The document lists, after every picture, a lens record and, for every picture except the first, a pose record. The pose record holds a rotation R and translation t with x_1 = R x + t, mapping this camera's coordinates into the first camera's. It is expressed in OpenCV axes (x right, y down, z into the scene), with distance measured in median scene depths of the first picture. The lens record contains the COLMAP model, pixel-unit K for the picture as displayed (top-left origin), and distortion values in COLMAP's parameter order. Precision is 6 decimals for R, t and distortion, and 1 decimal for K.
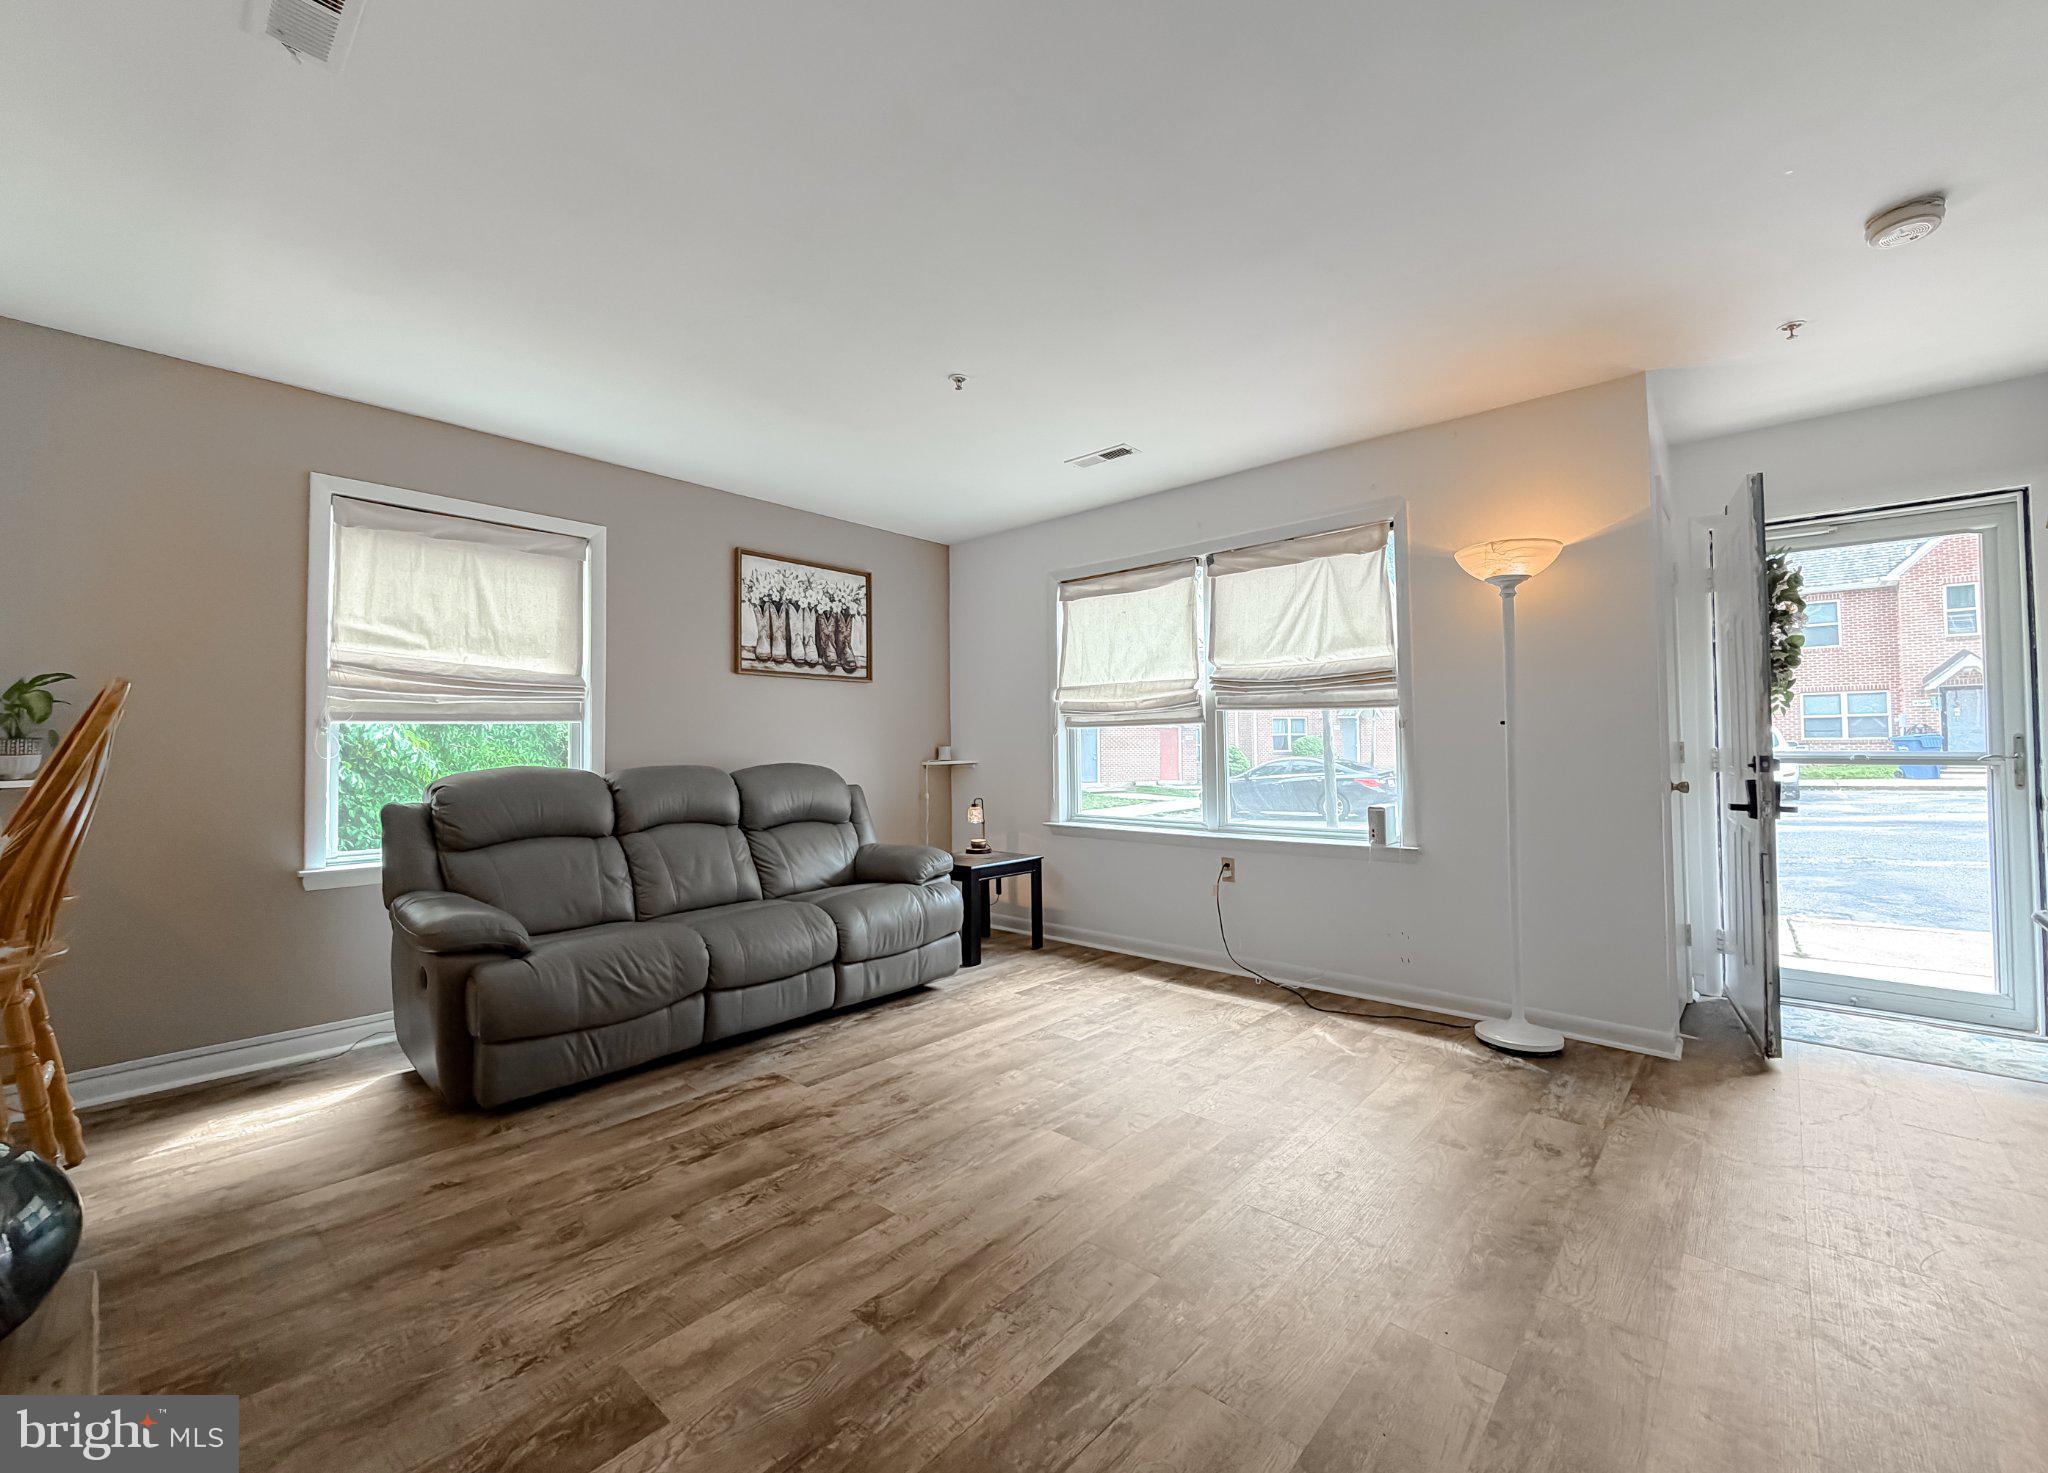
lens RADIAL K [[832.5, 0, 1015.4], [0, 832.5, 726.6], [0, 0, 1]] dist [-0.002614, -0.000559]
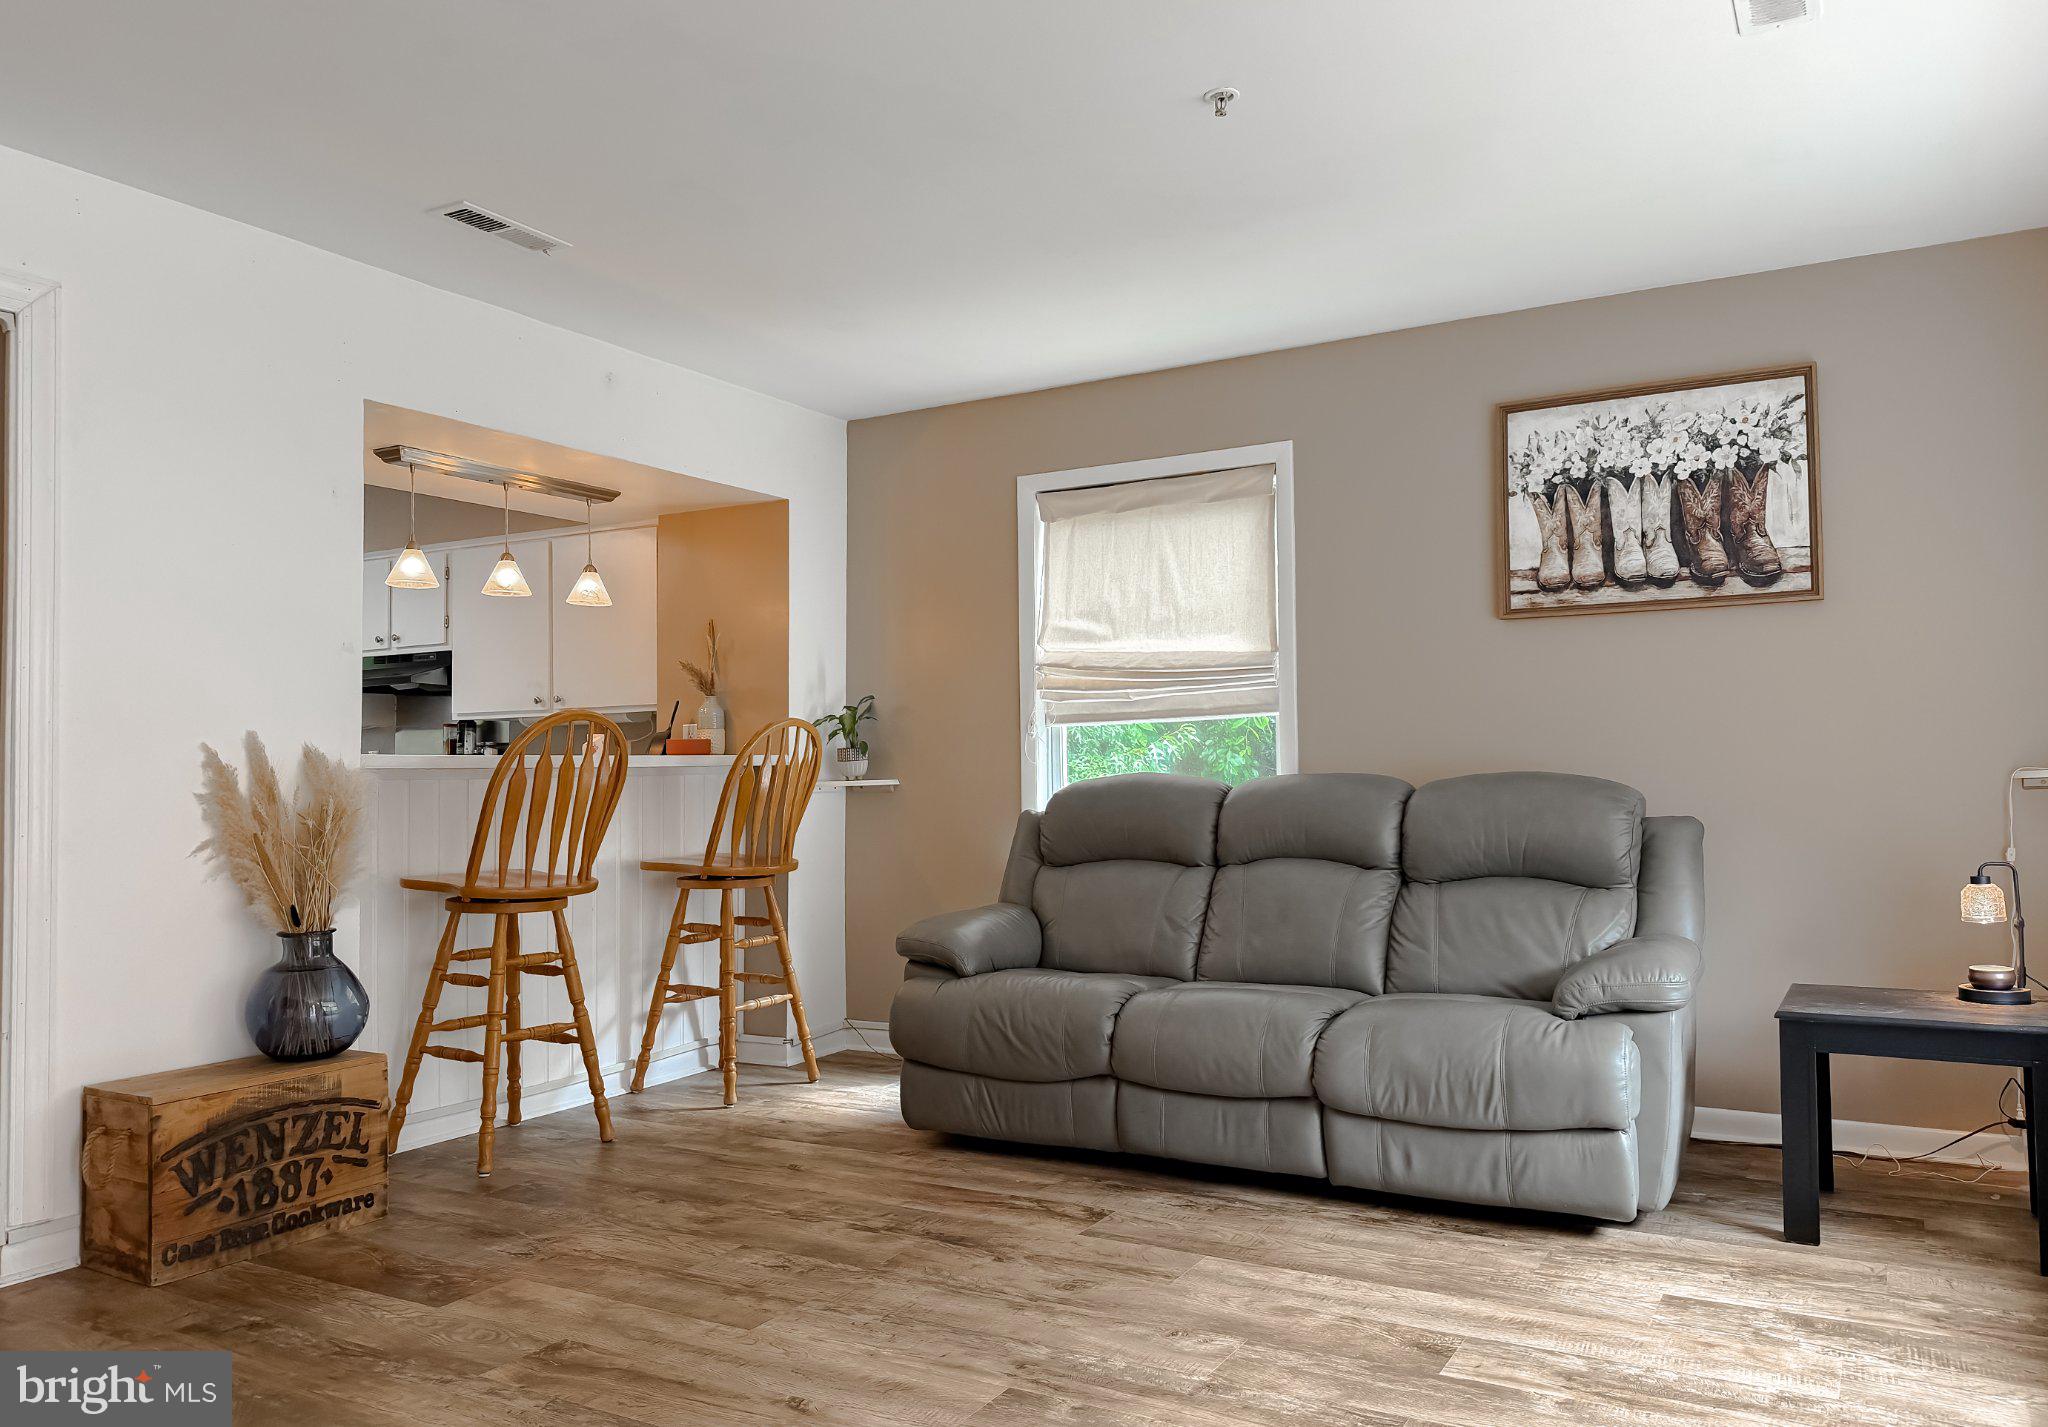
lens RADIAL K [[1479.9, 0, 1029.3], [0, 1479.9, 698.2], [0, 0, 1]] dist [0.031440, -0.043619]
pose [[0.215434, -0.043446, -0.975552, 0.824780], [0.040015, 0.998563, -0.035634, 0.021671], [0.975698, -0.031360, 0.216863, 0.591548]]
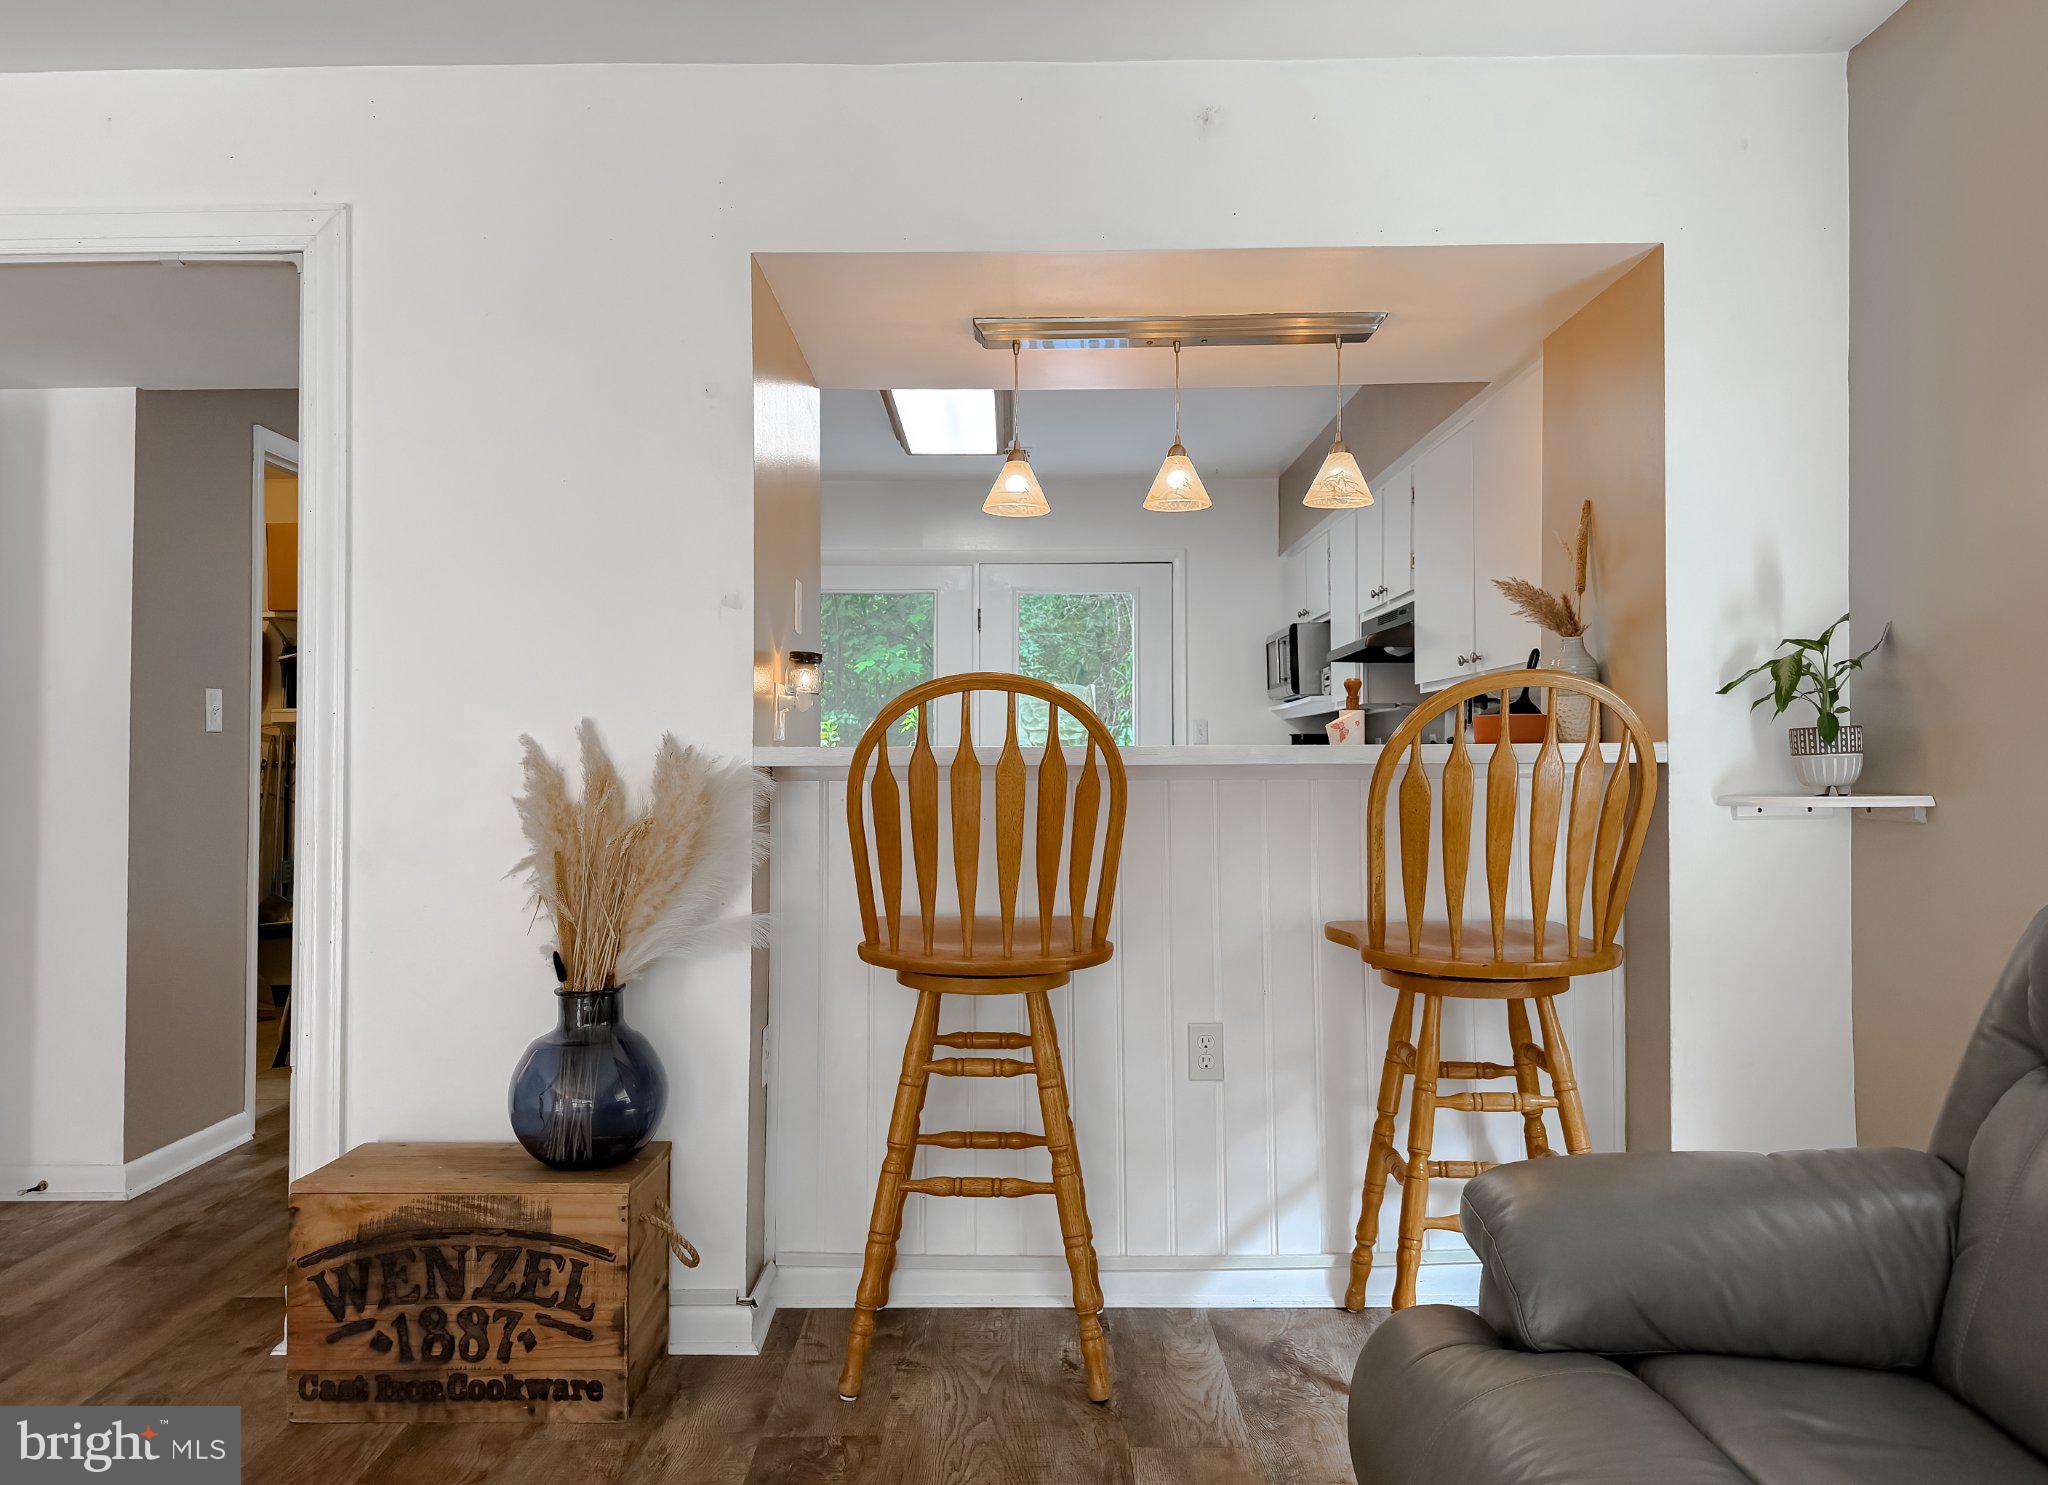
lens RADIAL K [[1457.1, 0, 1015.3], [0, 1457.1, 716.7], [0, 0, 1]] dist [0.029236, -0.033361]
pose [[-0.741650, -0.012736, -0.670666, -0.026690], [0.028948, 0.998281, -0.050970, 0.032789], [0.670162, -0.057216, -0.740006, 1.066877]]
